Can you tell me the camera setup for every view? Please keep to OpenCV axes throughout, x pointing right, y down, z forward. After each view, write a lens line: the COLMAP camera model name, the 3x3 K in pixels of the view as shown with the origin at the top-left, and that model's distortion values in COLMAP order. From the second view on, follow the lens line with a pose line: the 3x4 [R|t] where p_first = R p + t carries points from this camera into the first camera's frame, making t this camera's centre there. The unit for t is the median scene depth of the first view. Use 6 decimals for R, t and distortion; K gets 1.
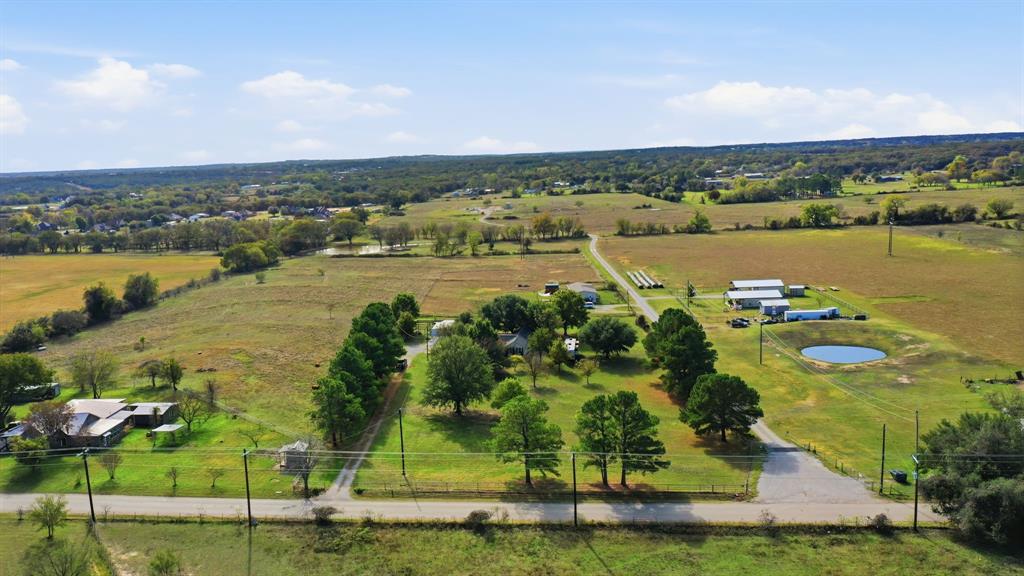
lens RADIAL K [[826.3, 0, 493.3], [0, 826.3, 287.2], [0, 0, 1]] dist [-0.008184, -0.001673]
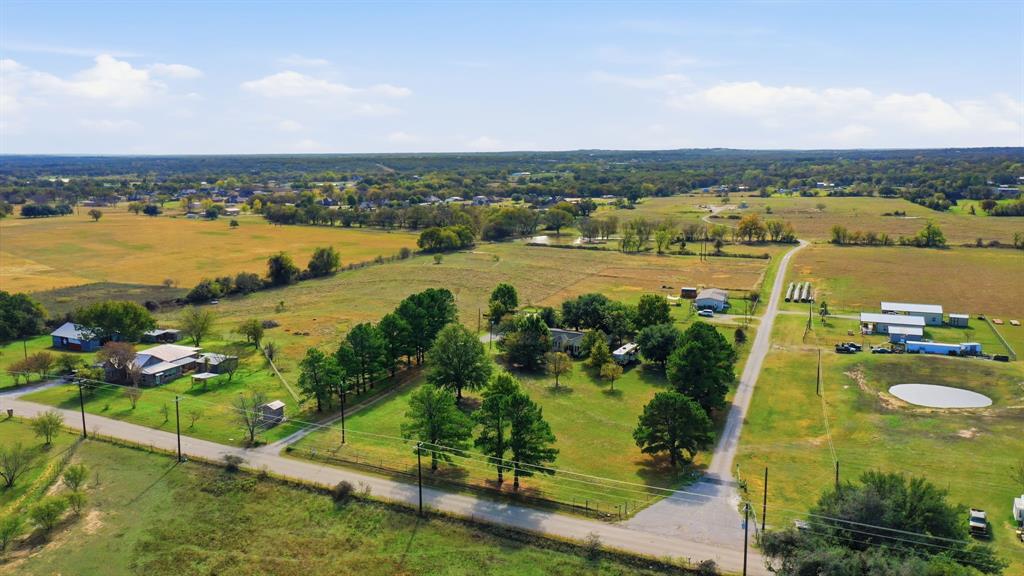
lens RADIAL K [[826.3, 0, 493.3], [0, 826.3, 287.2], [0, 0, 1]] dist [-0.008184, -0.001673]
pose [[0.929385, 0.088241, -0.358410, 0.150939], [-0.084181, 0.996086, 0.026948, -0.008407], [0.359385, 0.005127, 0.933175, 0.015920]]
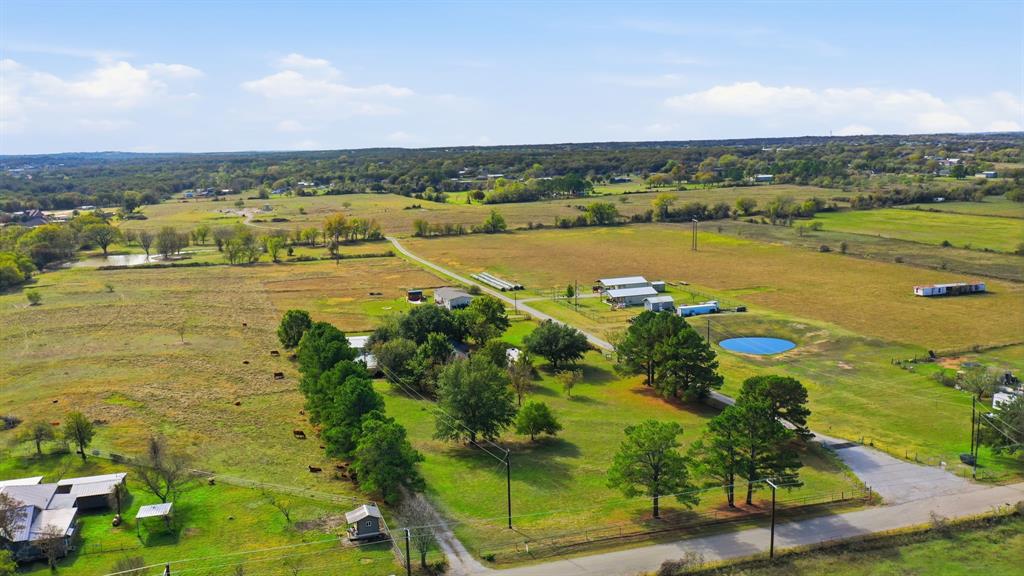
lens RADIAL K [[826.3, 0, 493.3], [0, 826.3, 287.2], [0, 0, 1]] dist [-0.008184, -0.001673]
pose [[0.927983, -0.042250, 0.370219, -0.141354], [0.042846, 0.999060, 0.006620, -0.007164], [-0.370150, 0.009719, 0.928921, 0.078115]]
